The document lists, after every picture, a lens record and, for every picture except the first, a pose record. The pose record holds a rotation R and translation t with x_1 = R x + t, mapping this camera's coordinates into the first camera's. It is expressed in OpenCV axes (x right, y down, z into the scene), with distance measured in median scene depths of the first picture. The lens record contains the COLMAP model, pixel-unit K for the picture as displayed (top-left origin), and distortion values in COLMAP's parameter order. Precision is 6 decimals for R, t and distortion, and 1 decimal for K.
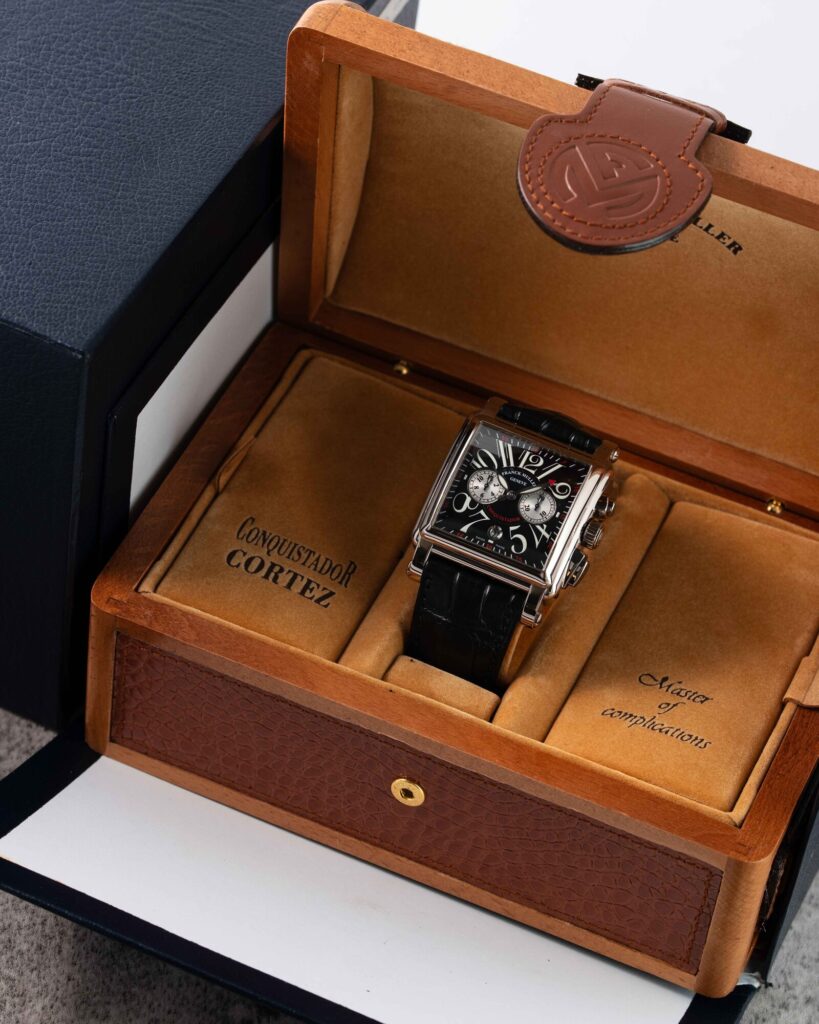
lens RADIAL K [[3552.0, 0, 409.5], [0, 3552.0, 485.7], [0, 0, 1]] dist [0.068999, 0.645112]
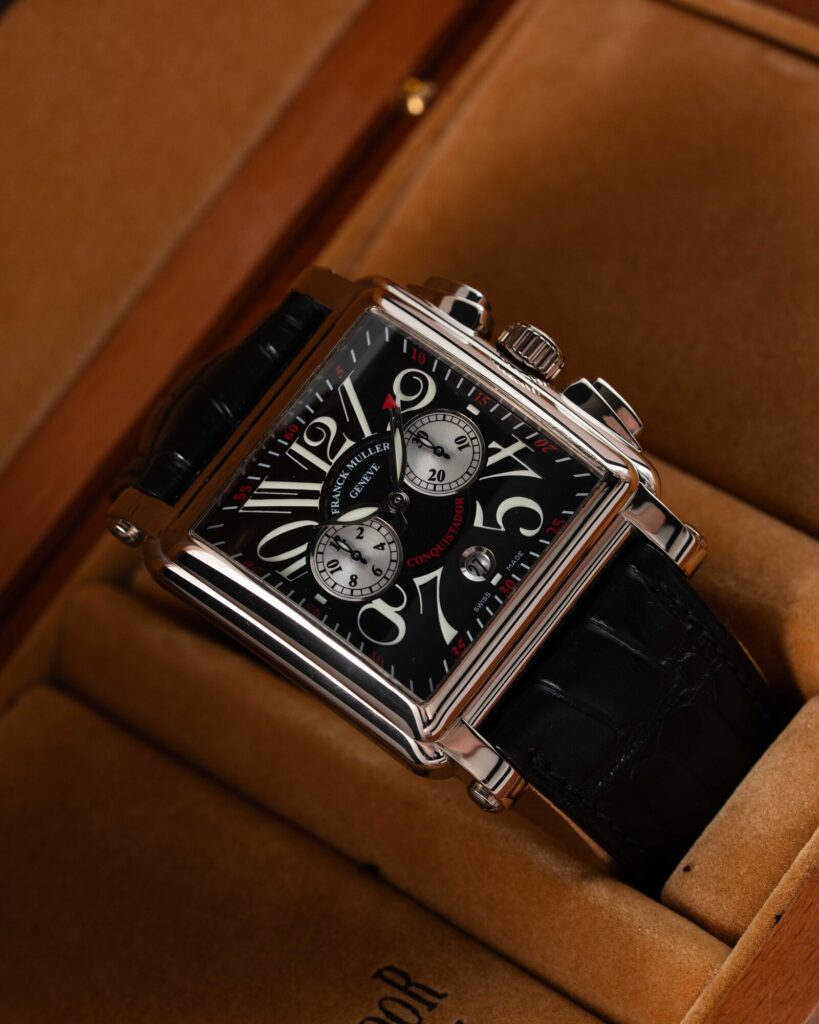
lens RADIAL K [[4304.3, 0, 409.5], [0, 4304.3, 512.0], [0, 0, 1]] dist [-0.048229, 3.761872]
pose [[0.231262, -0.912616, 0.337121, -0.138239], [0.925518, 0.313183, 0.212915, -0.100599], [-0.299890, 0.262772, 0.917070, 0.543046]]
